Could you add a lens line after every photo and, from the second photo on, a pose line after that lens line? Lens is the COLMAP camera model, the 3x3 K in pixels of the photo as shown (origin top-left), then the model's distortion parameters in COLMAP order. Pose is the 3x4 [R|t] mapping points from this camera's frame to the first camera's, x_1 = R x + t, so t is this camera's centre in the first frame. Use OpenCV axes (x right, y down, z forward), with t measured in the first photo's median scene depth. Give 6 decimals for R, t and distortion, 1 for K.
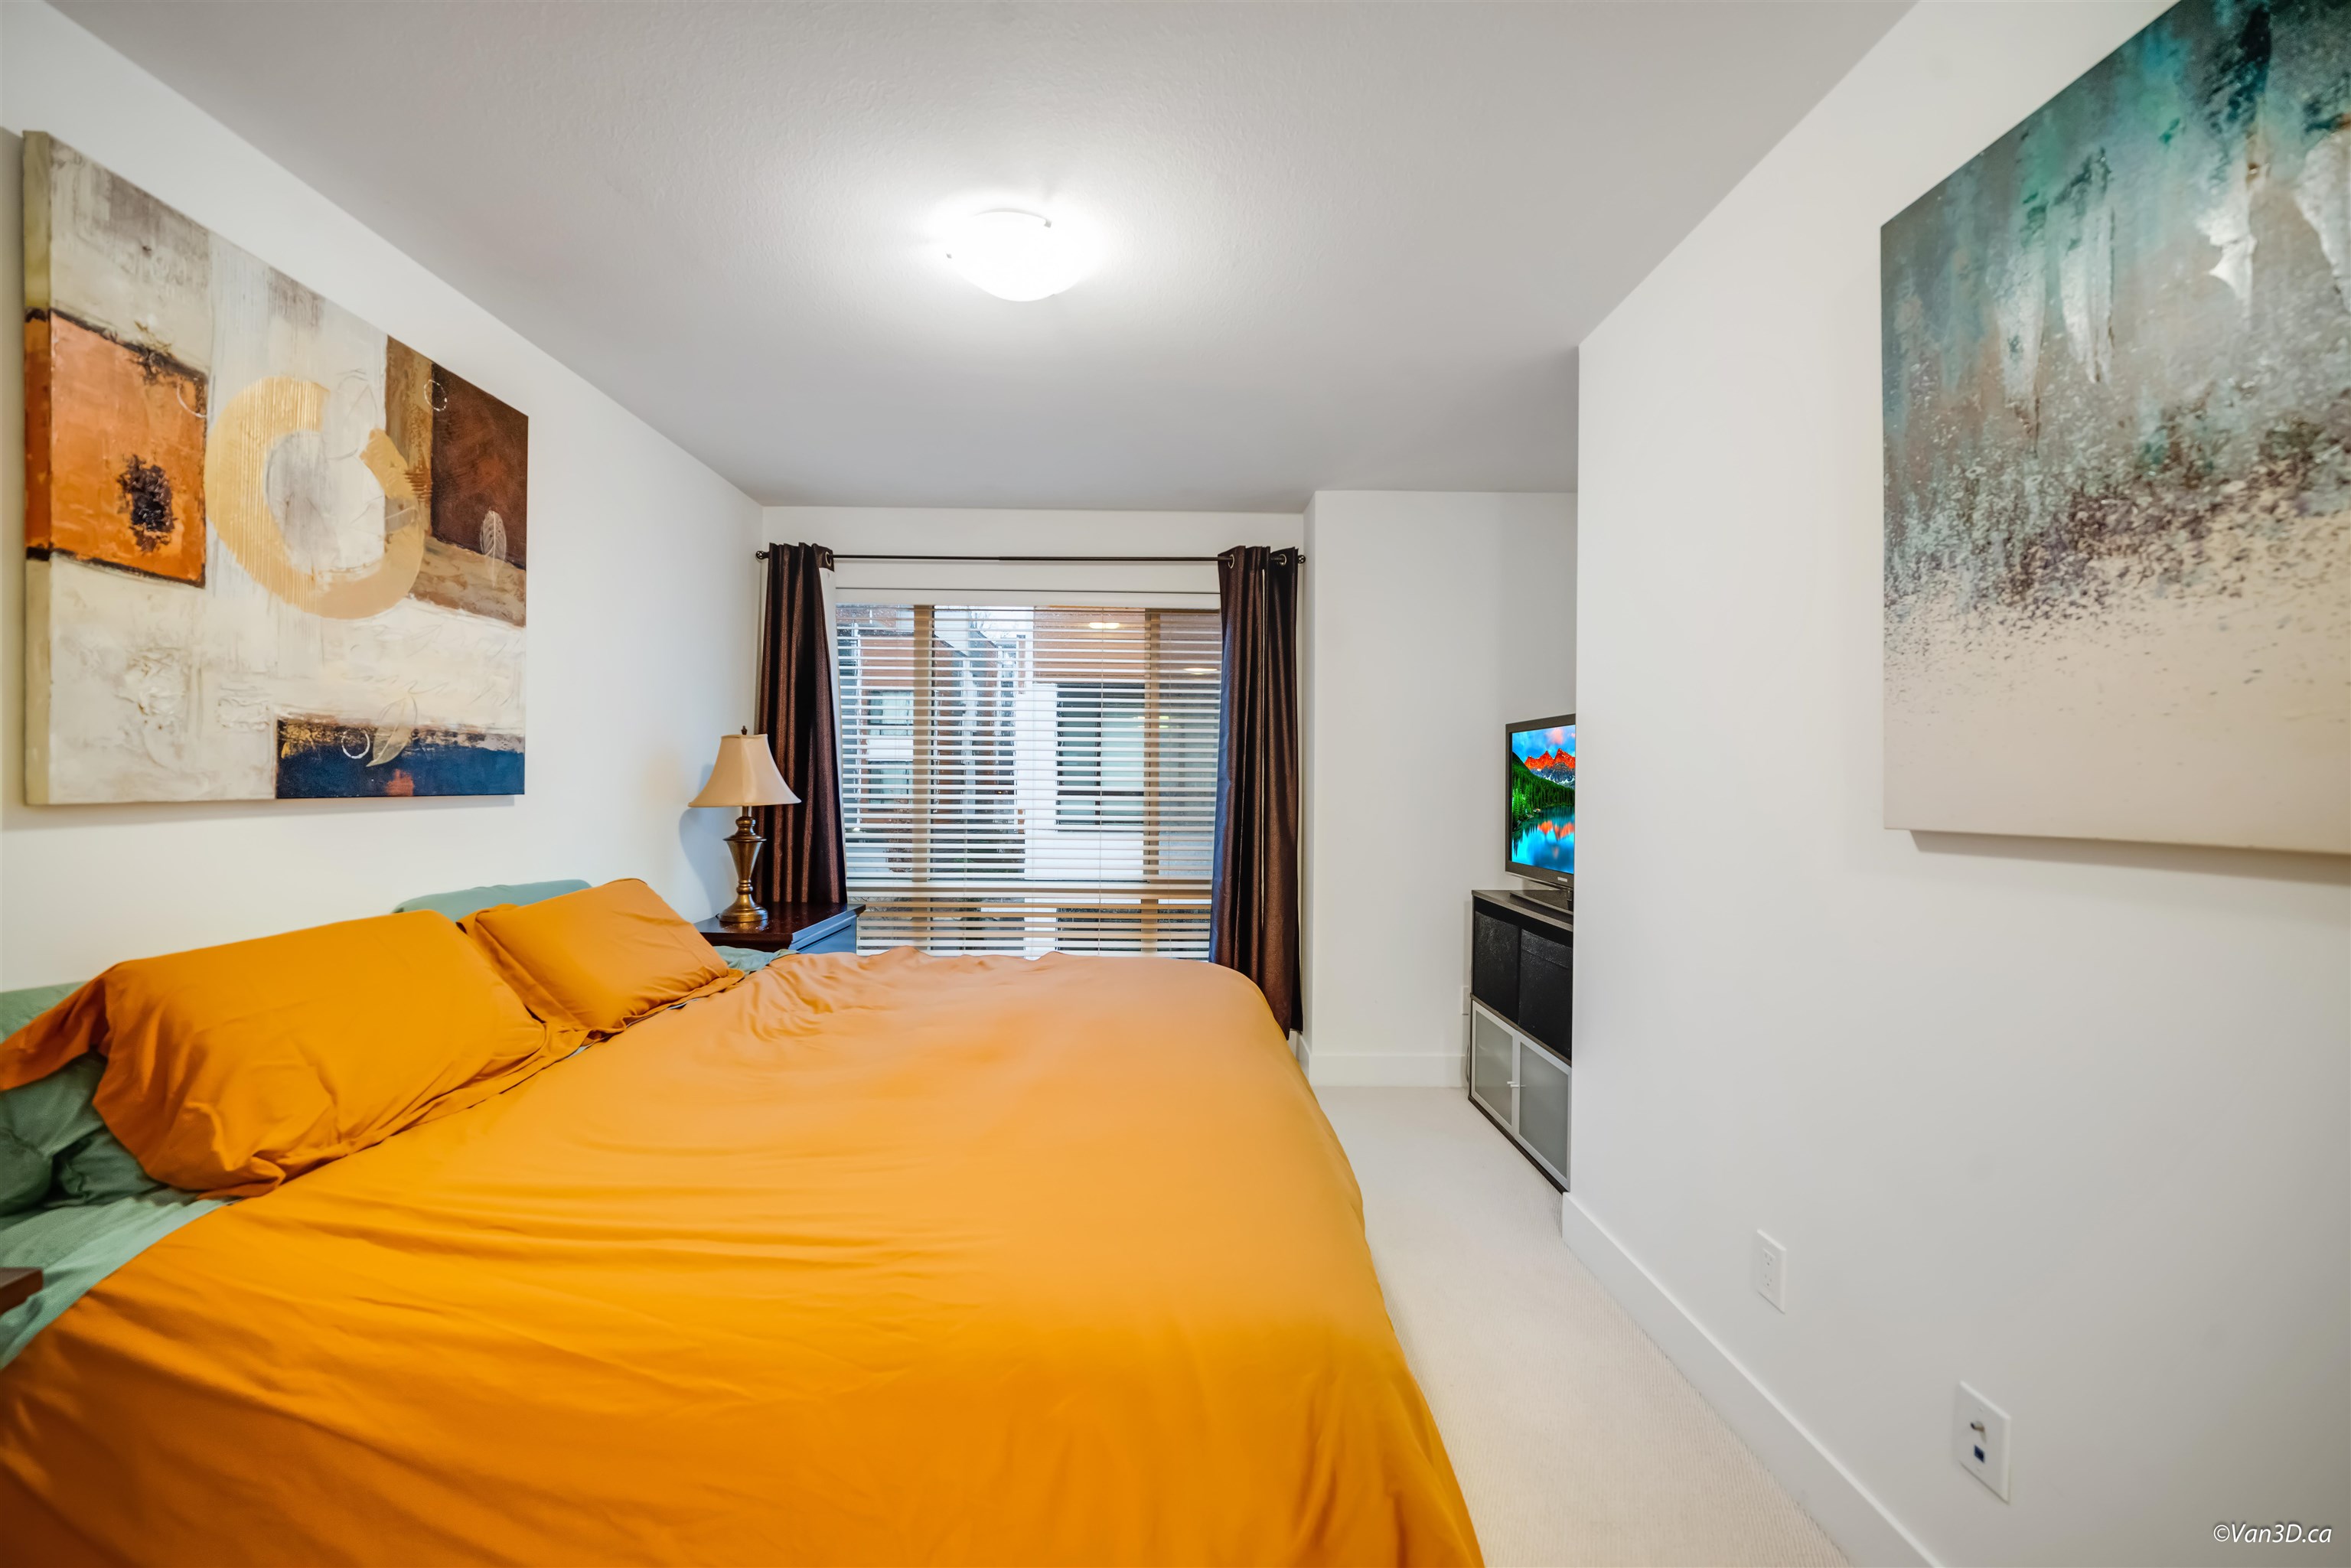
lens RADIAL K [[880.2, 0, 1162.8], [0, 880.2, 787.4], [0, 0, 1]] dist [-0.001060, -0.000136]
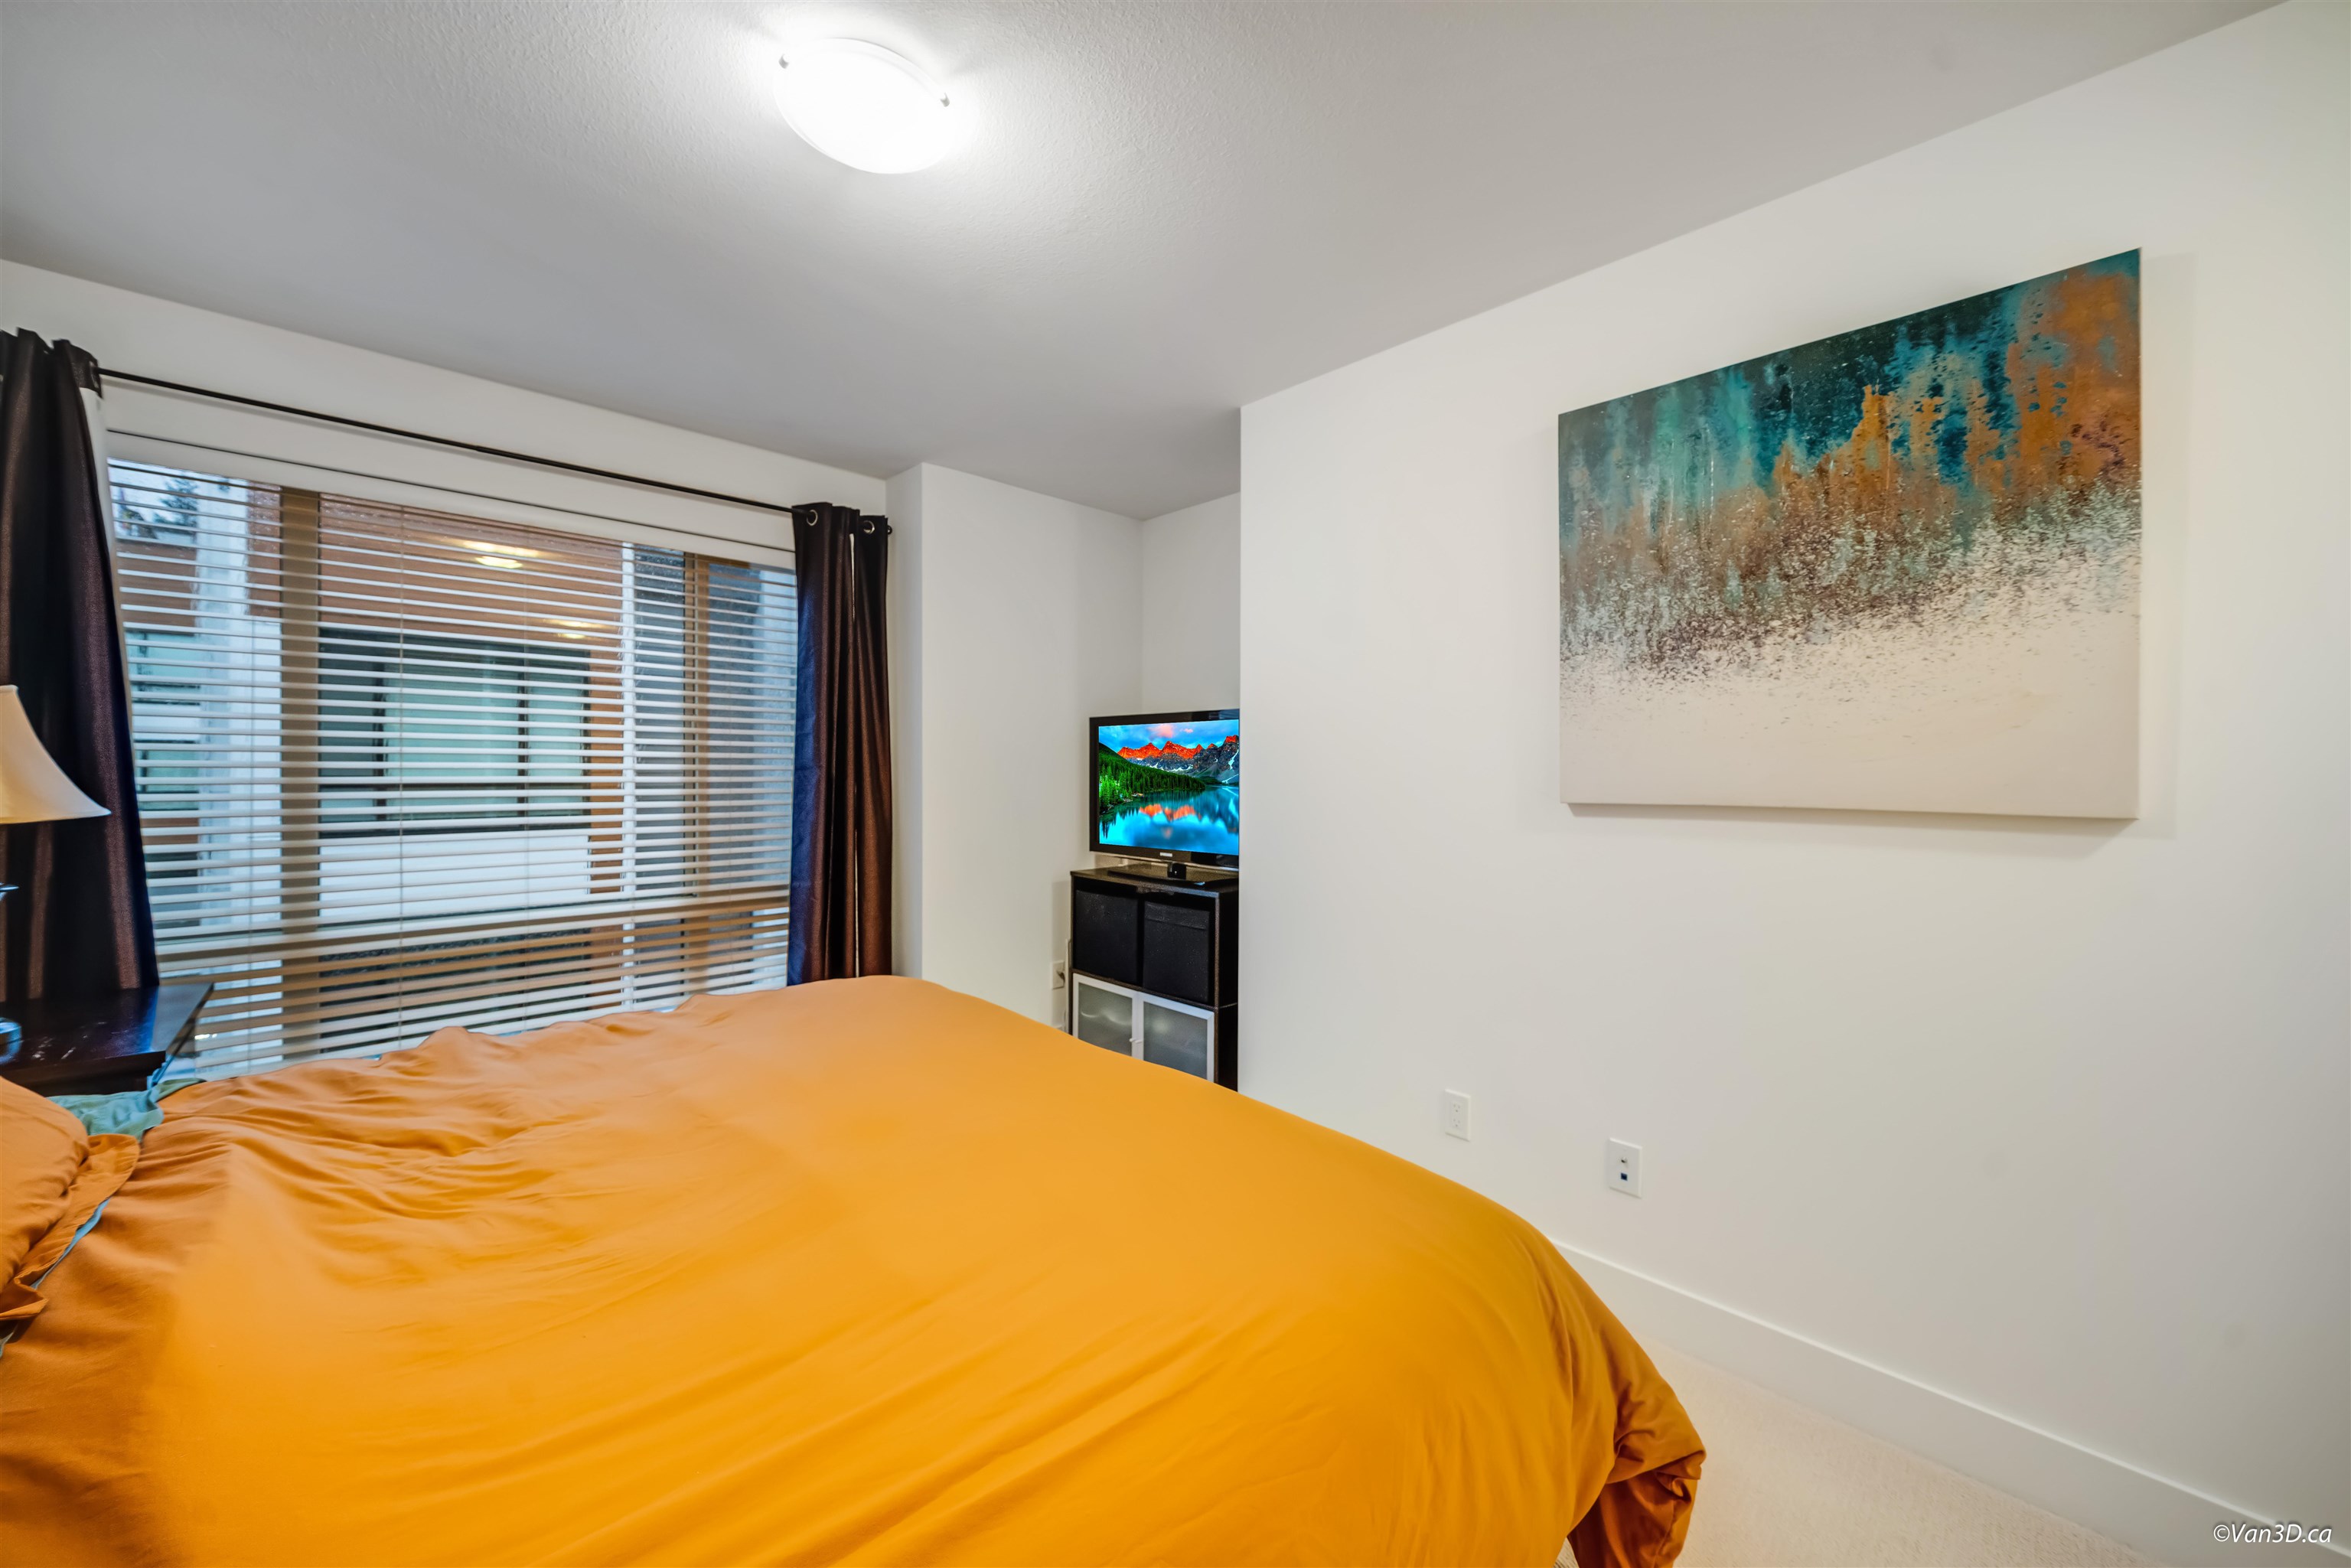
lens RADIAL K [[880.2, 0, 1171.4], [0, 880.2, 774.8], [0, 0, 1]] dist [-0.001060, -0.000136]
pose [[0.722542, -0.007871, 0.691283, -0.766765], [0.005231, 0.999969, 0.005918, -0.015963], [-0.691308, -0.000660, 0.722560, 0.355842]]
